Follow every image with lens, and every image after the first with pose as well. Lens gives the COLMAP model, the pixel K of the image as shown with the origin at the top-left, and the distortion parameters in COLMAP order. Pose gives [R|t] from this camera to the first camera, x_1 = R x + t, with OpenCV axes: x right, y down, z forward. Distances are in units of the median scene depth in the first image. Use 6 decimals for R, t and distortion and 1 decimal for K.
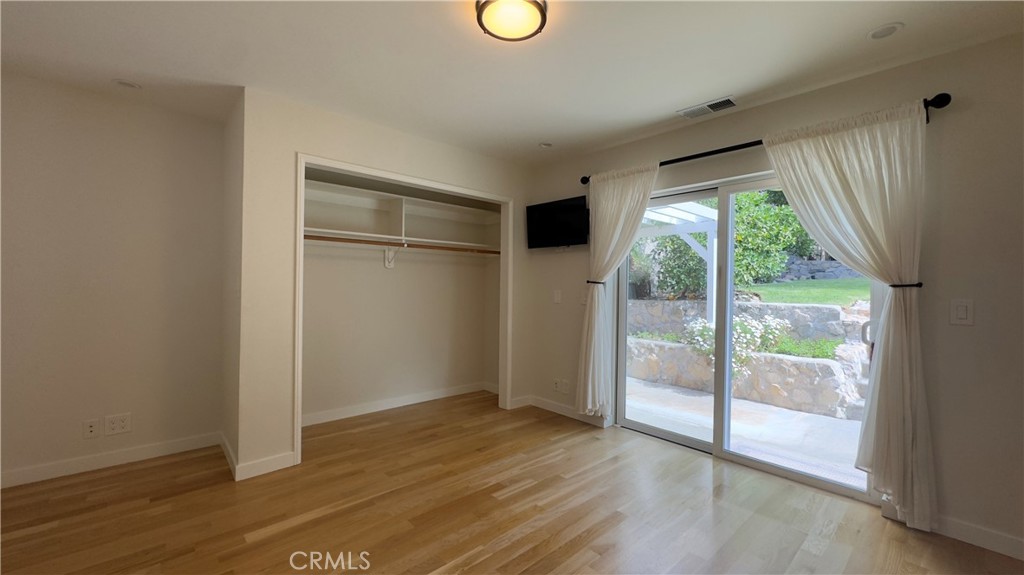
lens RADIAL K [[409.8, 0, 513.7], [0, 409.8, 282.8], [0, 0, 1]] dist [-0.002402, 0.000174]
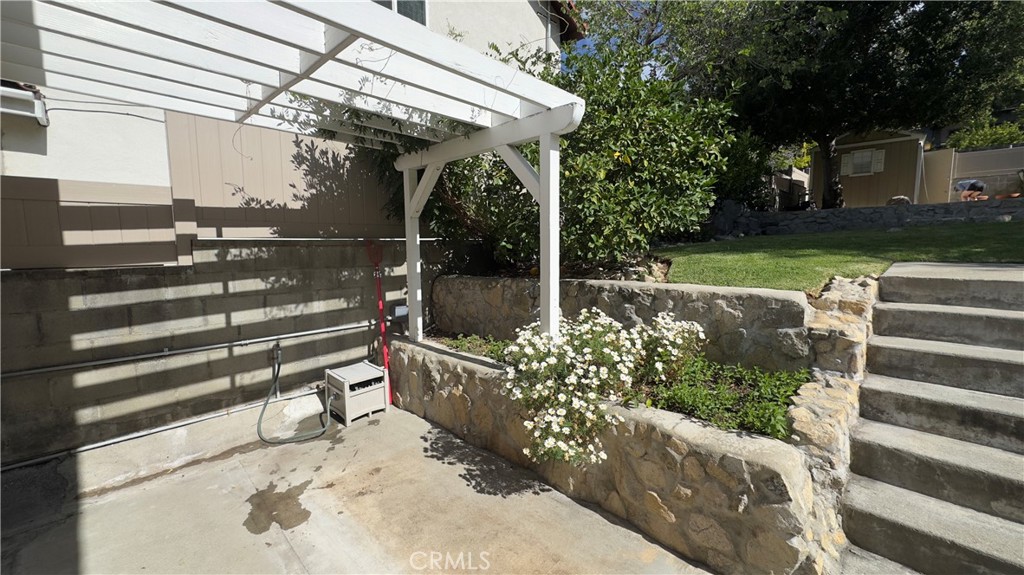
lens RADIAL K [[409.8, 0, 513.0], [0, 409.8, 283.5], [0, 0, 1]] dist [-0.002402, 0.000174]
pose [[0.996742, -0.025366, 0.076566, 0.484452], [0.017644, 0.994841, 0.099896, -0.009452], [-0.078705, -0.098219, 0.992048, 0.635456]]
